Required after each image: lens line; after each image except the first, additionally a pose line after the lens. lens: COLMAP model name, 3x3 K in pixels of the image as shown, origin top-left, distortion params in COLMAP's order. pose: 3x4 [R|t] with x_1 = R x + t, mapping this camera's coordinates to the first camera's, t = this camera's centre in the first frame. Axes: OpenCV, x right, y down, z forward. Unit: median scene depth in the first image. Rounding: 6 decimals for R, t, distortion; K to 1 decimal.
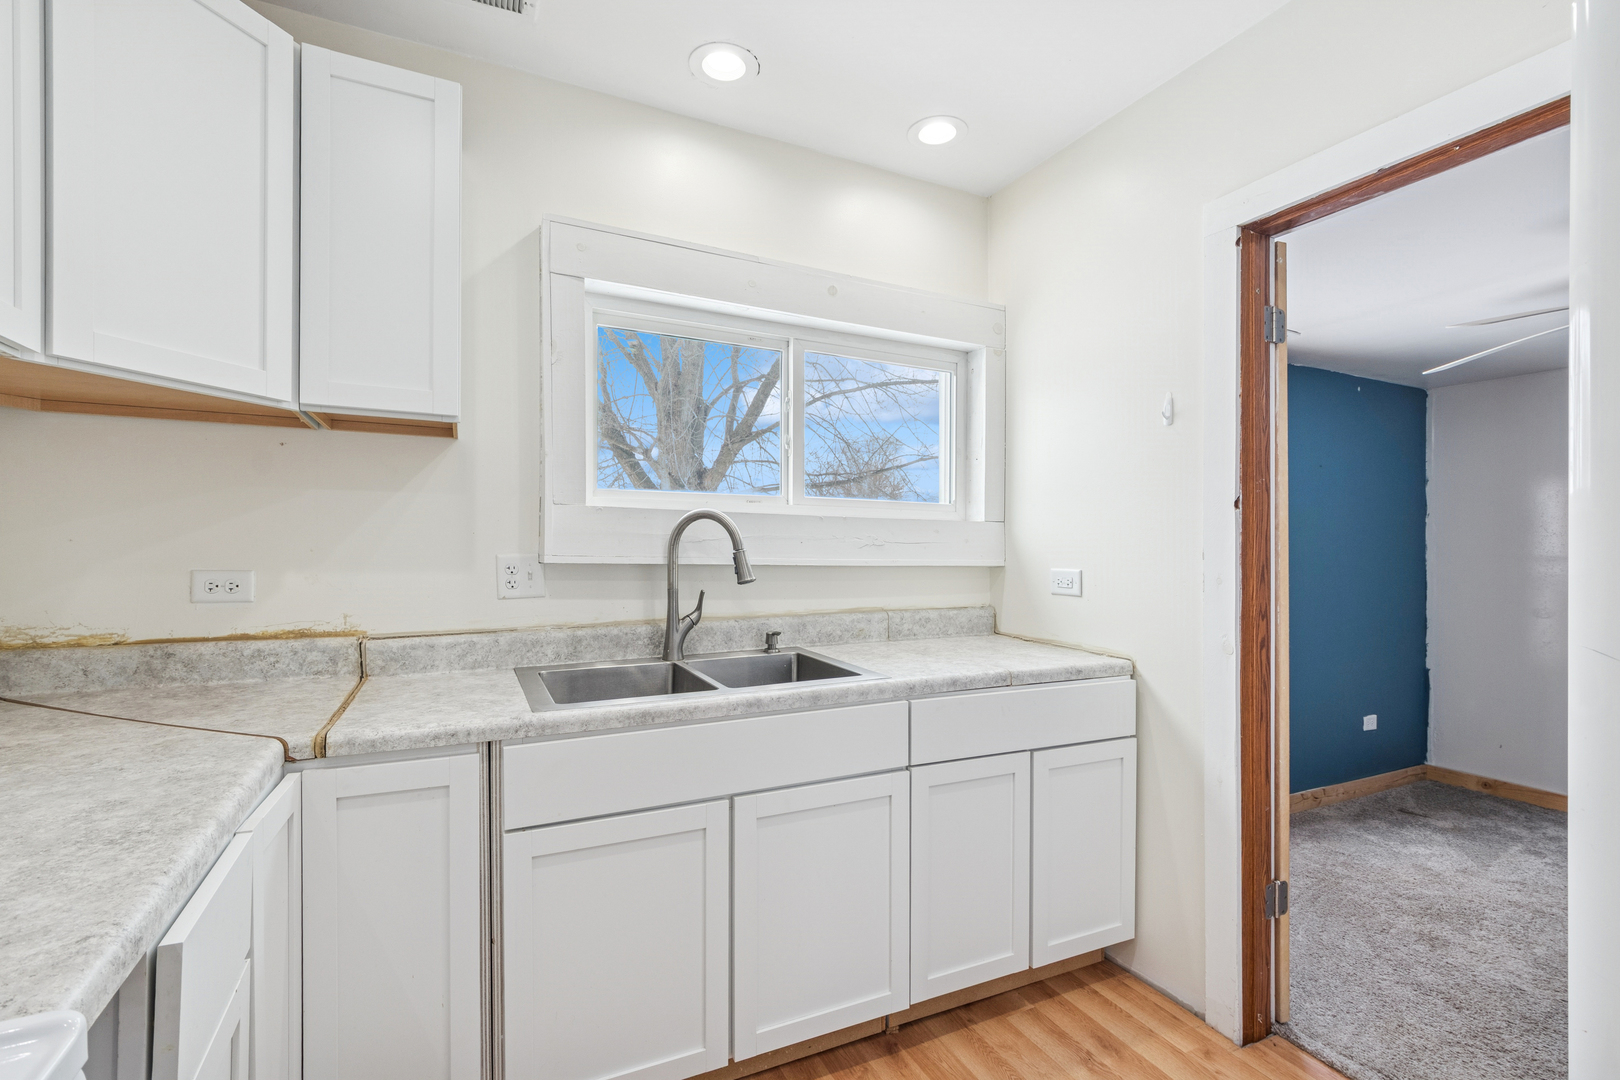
lens RADIAL K [[725.2, 0, 796.1], [0, 725.2, 561.8], [0, 0, 1]] dist [-0.000618, -0.000184]
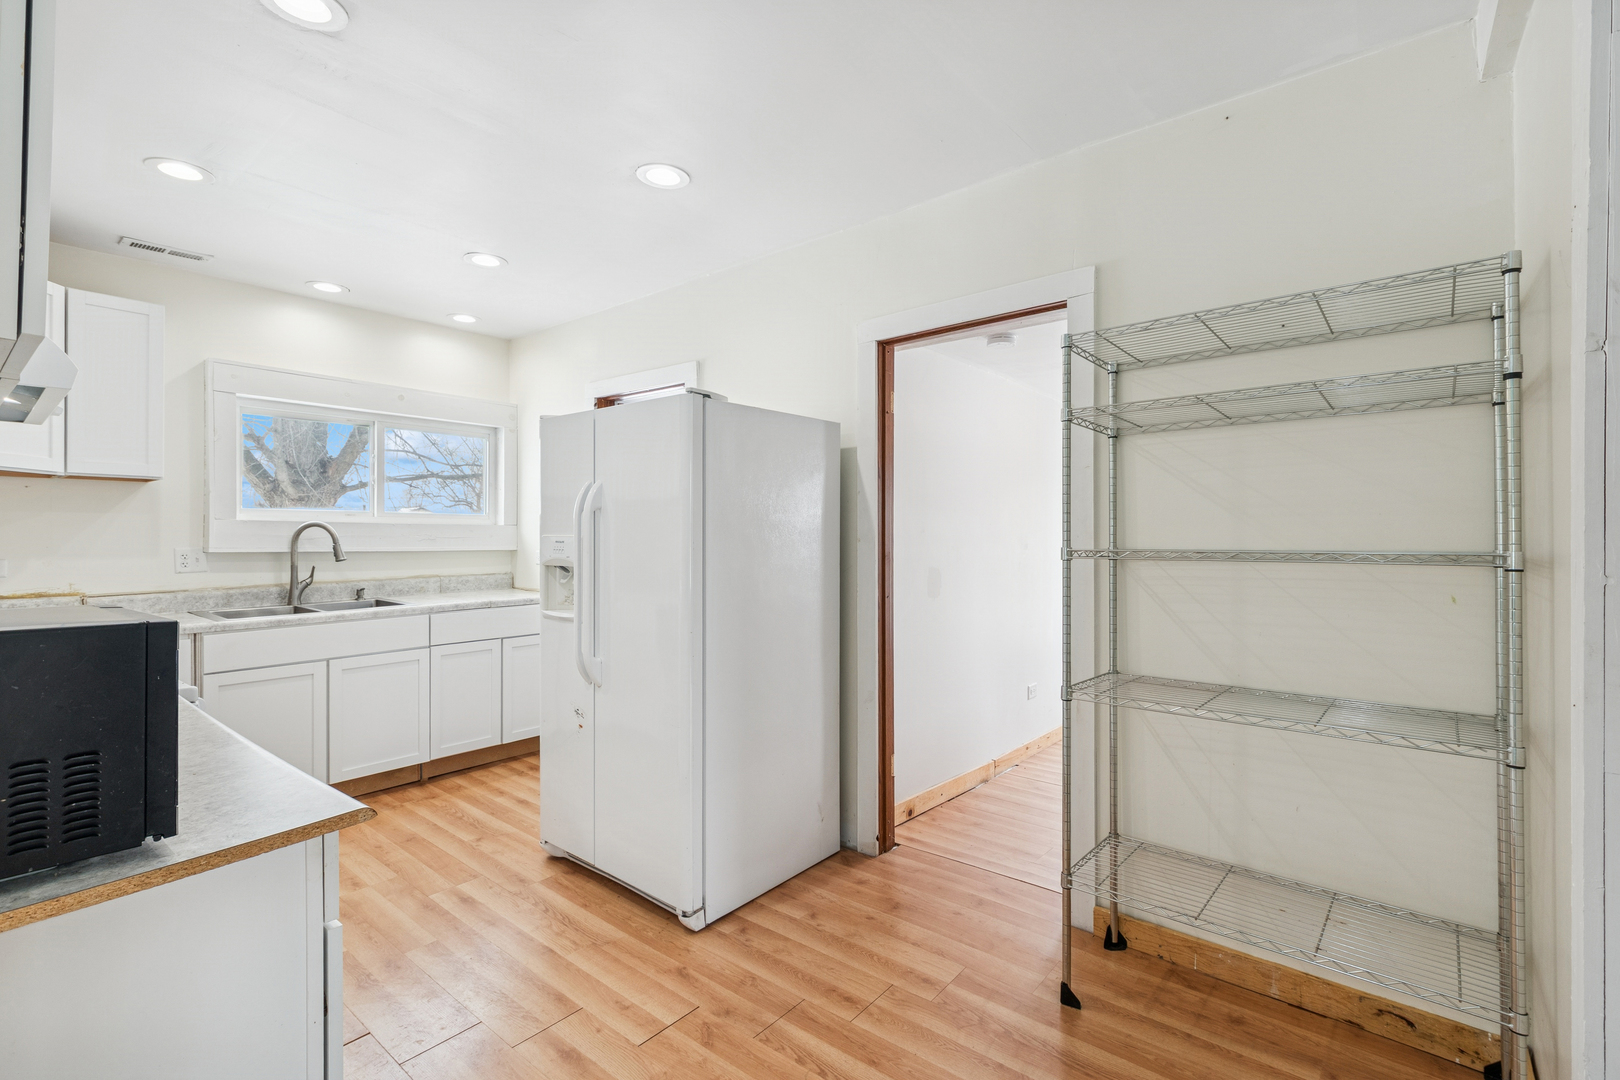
lens RADIAL K [[730.1, 0, 806.1], [0, 730.1, 531.8], [0, 0, 1]] dist [-0.006262, -0.000804]
pose [[0.900837, -0.004402, 0.434136, 0.191991], [0.013180, 0.999765, -0.017211, 0.001135], [-0.433958, 0.021226, 0.900683, -1.188182]]
